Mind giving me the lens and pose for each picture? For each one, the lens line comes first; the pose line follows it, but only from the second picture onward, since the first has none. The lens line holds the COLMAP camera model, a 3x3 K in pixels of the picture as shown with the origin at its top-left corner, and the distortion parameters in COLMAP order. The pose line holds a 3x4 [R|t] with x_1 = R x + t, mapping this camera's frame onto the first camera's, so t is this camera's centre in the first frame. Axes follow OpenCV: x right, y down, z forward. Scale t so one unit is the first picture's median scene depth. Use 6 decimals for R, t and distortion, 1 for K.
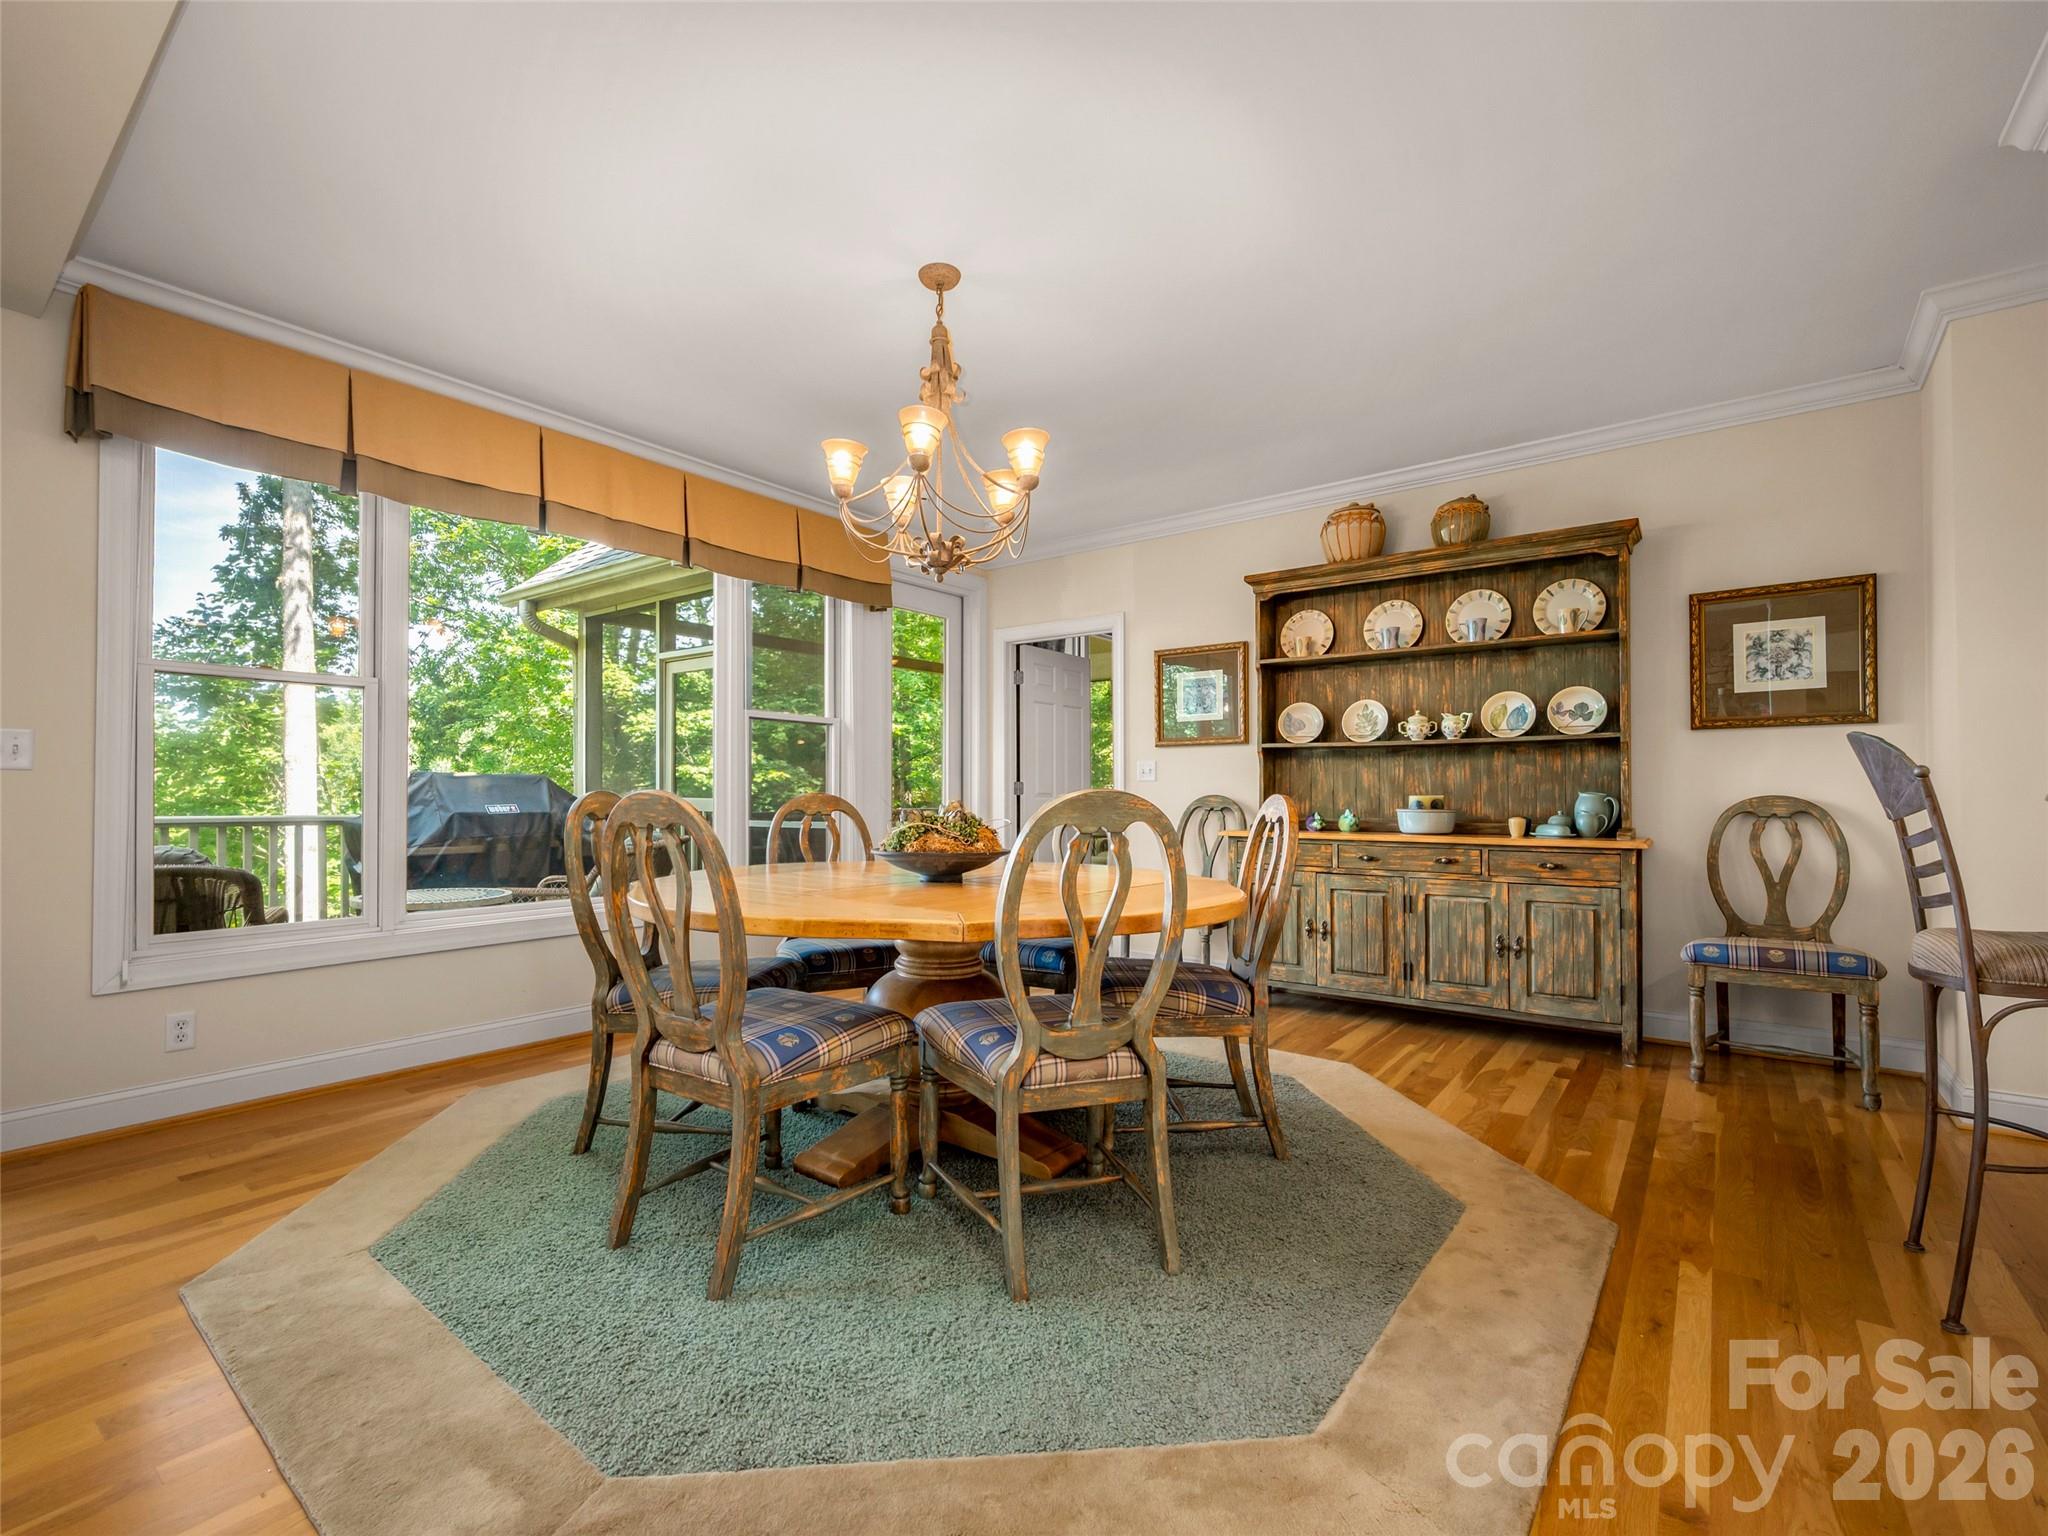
lens RADIAL K [[918.9, 0, 1032.8], [0, 918.9, 781.9], [0, 0, 1]] dist [0.003260, -0.001006]
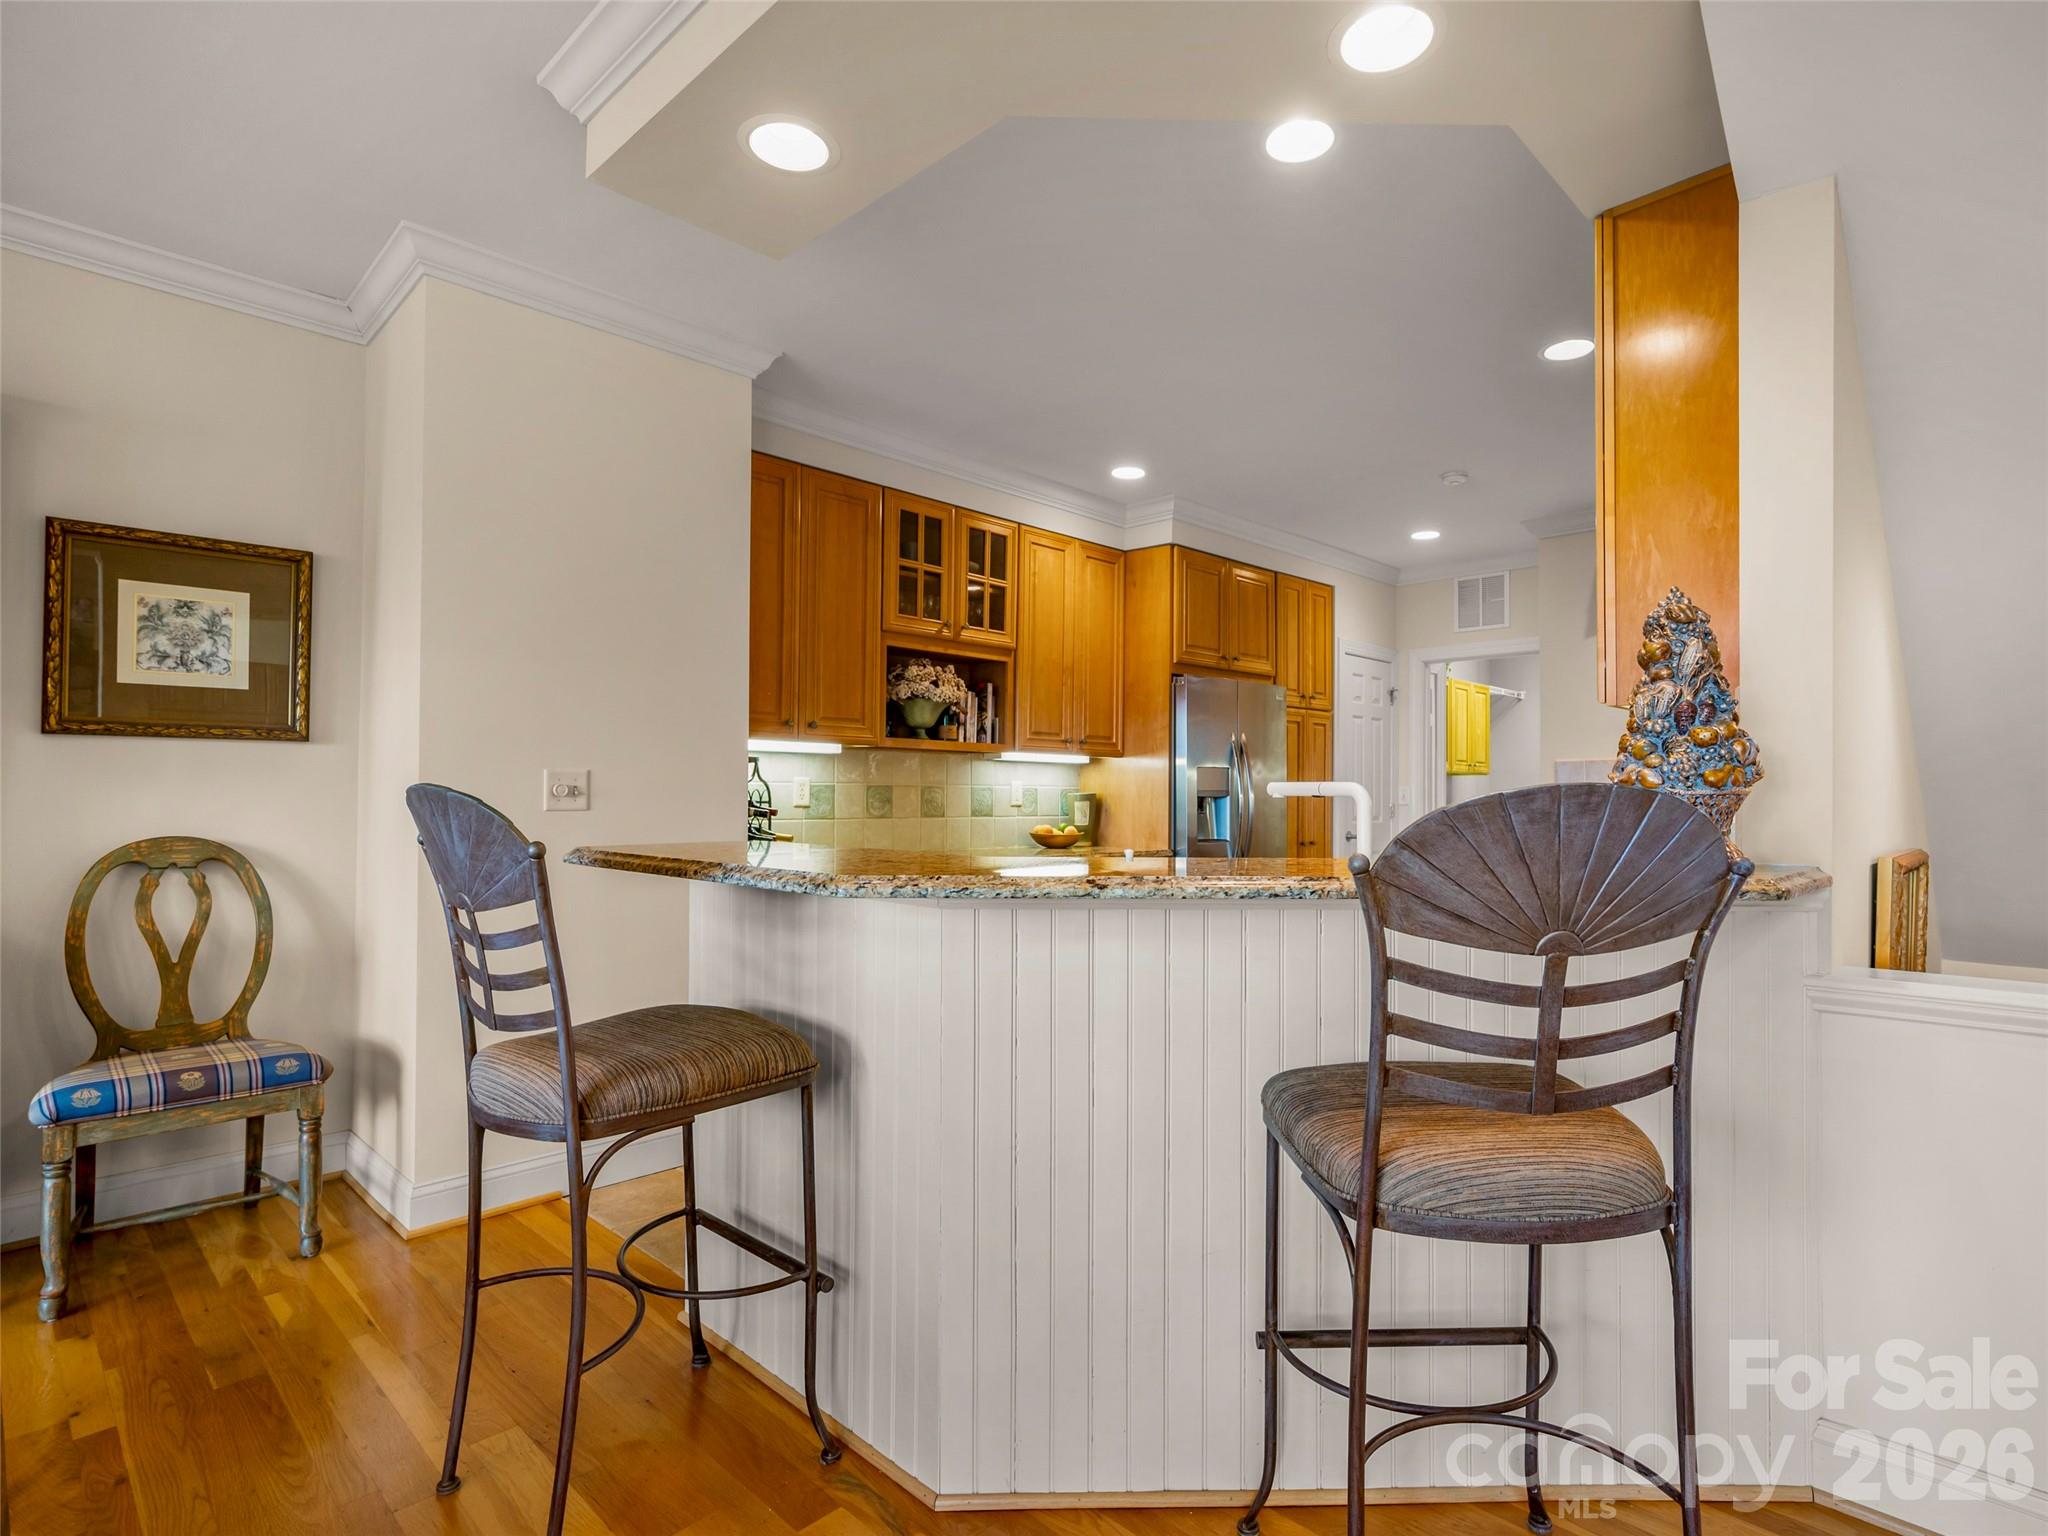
lens RADIAL K [[1045.1, 0, 1037.5], [0, 1045.1, 774.8], [0, 0, 1]] dist [0.002561, 0.000614]
pose [[0.127046, 0.018182, 0.991730, 0.106203], [-0.019833, 0.999679, -0.015787, -0.033357], [-0.991698, -0.017663, 0.127366, 0.260307]]
